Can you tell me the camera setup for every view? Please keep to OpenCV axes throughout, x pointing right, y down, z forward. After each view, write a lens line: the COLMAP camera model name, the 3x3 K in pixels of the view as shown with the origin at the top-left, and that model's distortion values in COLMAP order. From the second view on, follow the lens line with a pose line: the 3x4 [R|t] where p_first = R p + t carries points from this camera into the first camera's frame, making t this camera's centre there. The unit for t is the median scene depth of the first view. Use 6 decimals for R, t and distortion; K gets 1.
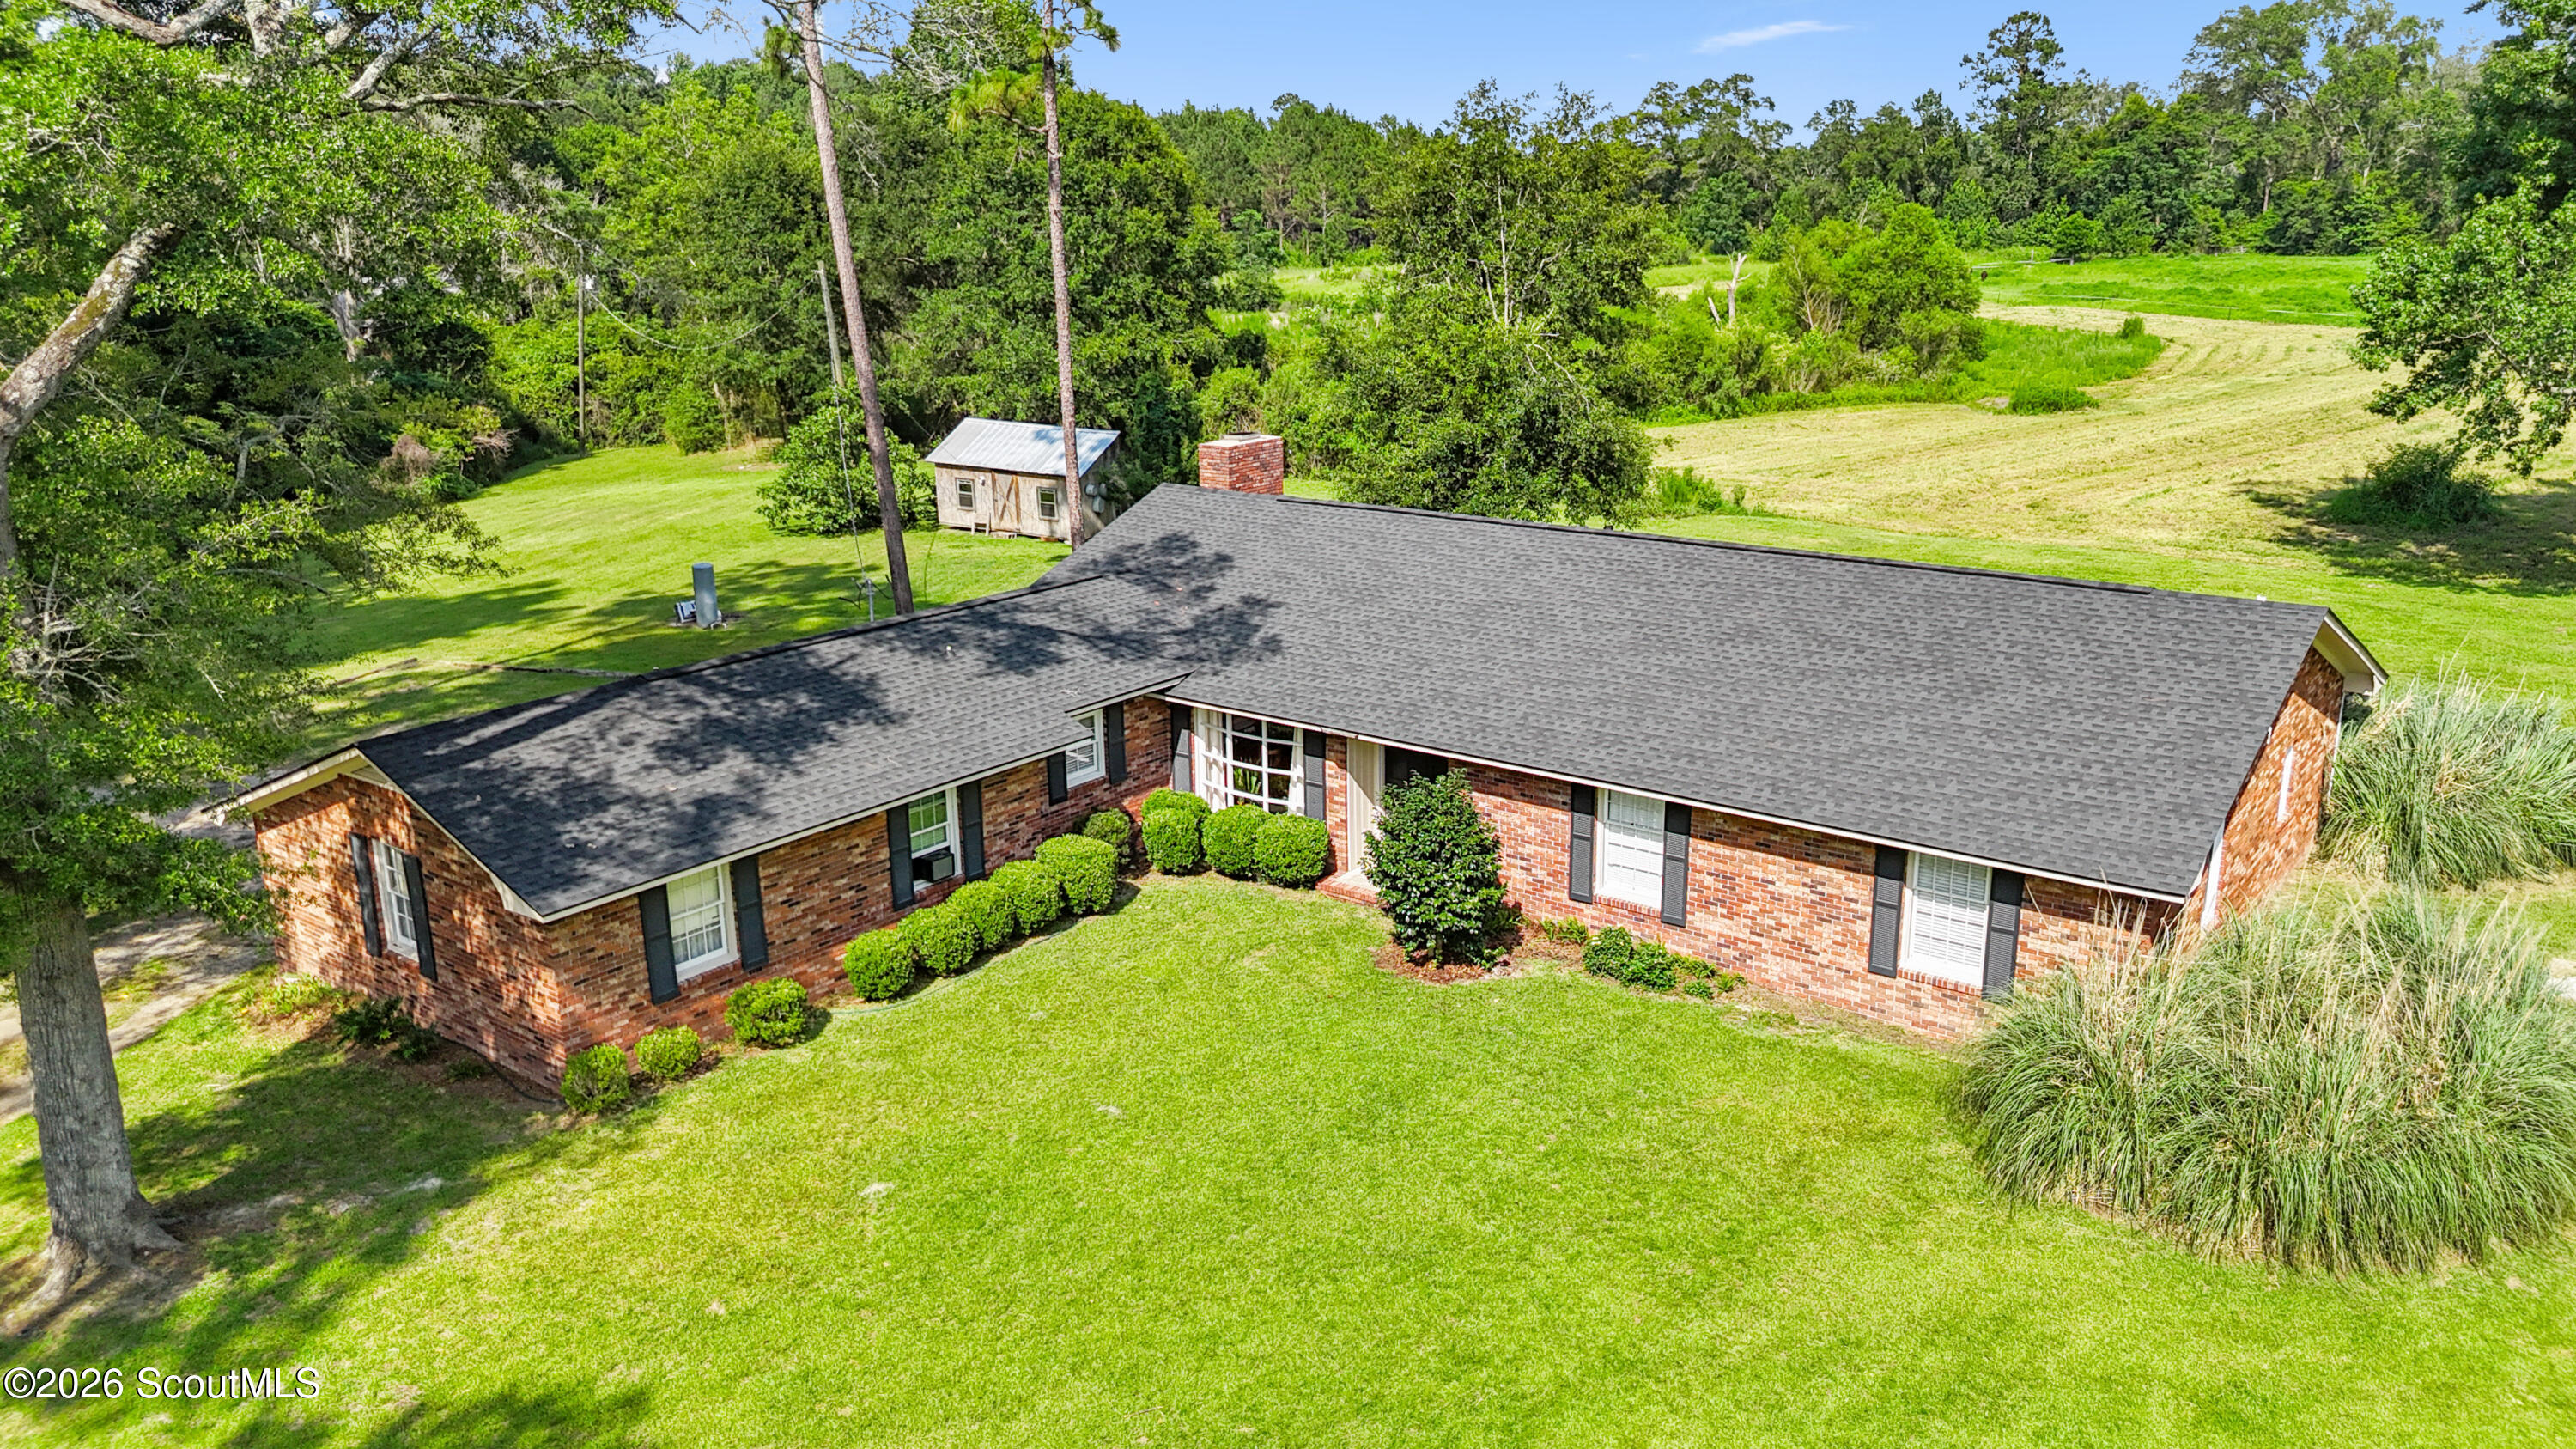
lens RADIAL K [[1909.8, 0, 1288.0], [0, 1909.8, 724.5], [0, 0, 1]] dist [0.077316, -0.097579]
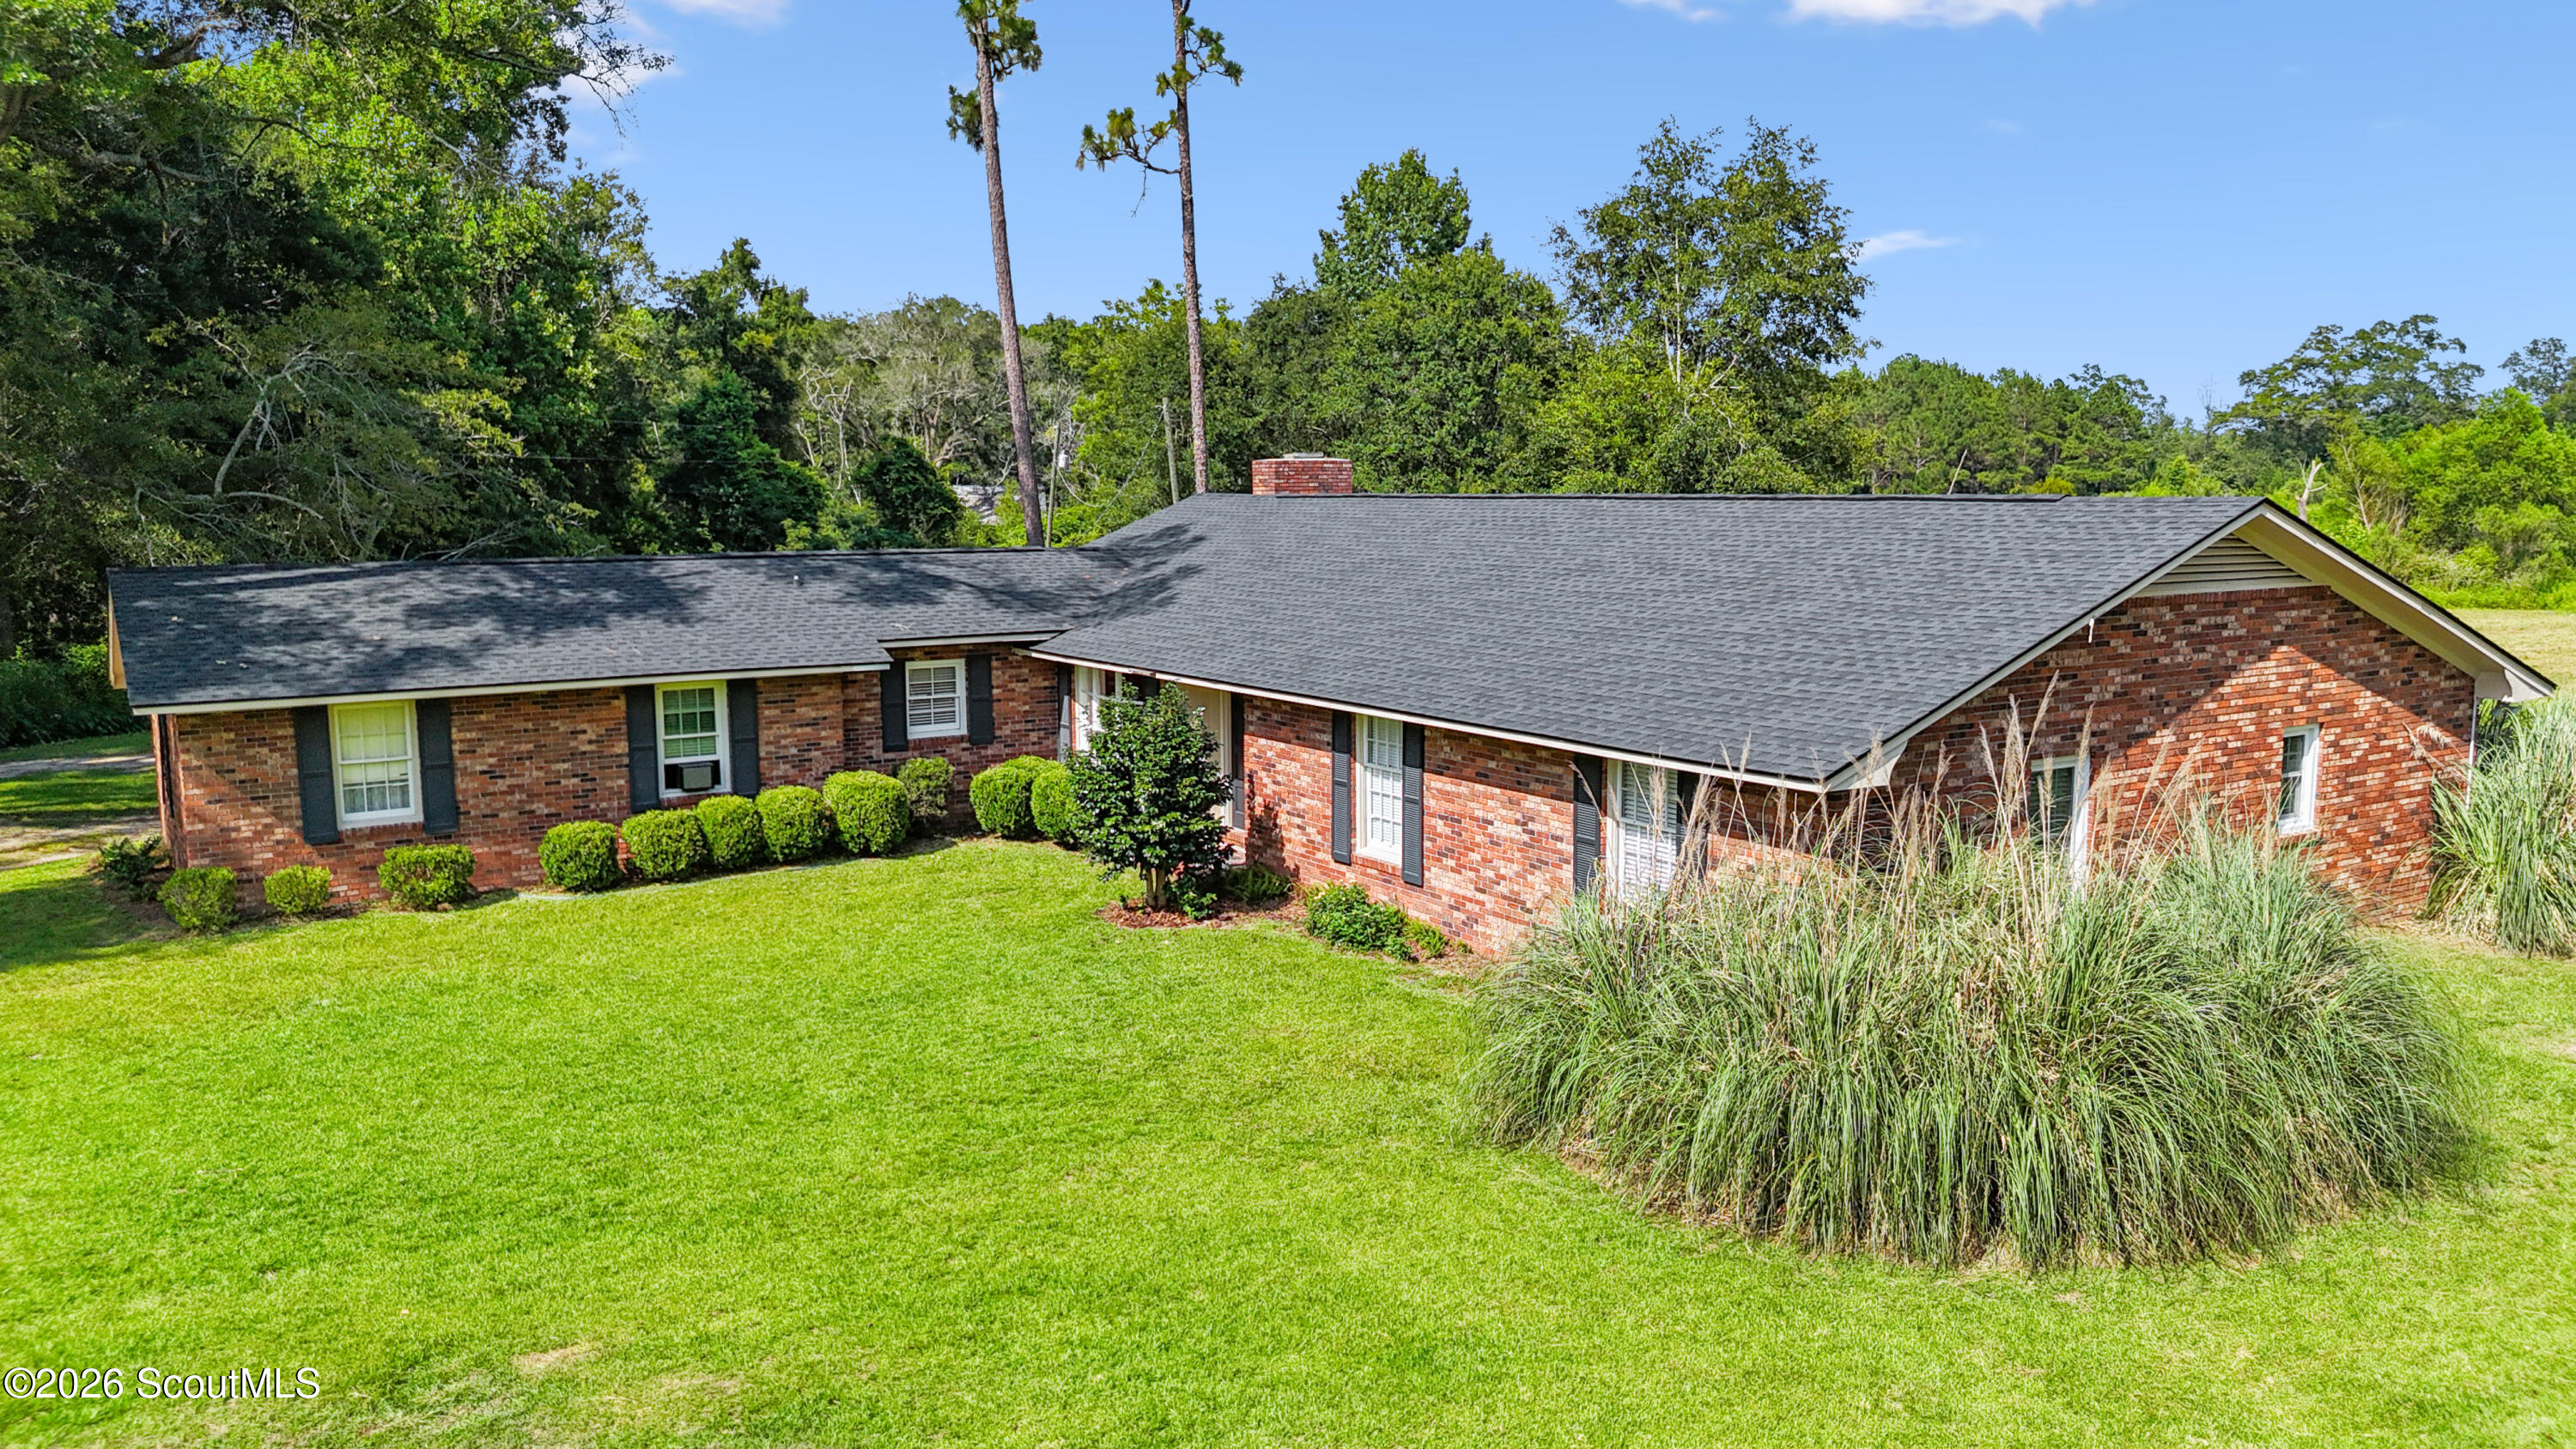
lens RADIAL K [[1909.8, 0, 1288.0], [0, 1909.8, 724.5], [0, 0, 1]] dist [0.077316, -0.097579]
pose [[0.942816, 0.048860, -0.329712, 0.408469], [-0.096041, 0.987066, -0.128358, 0.143909], [0.319176, 0.152684, 0.935315, 0.201269]]
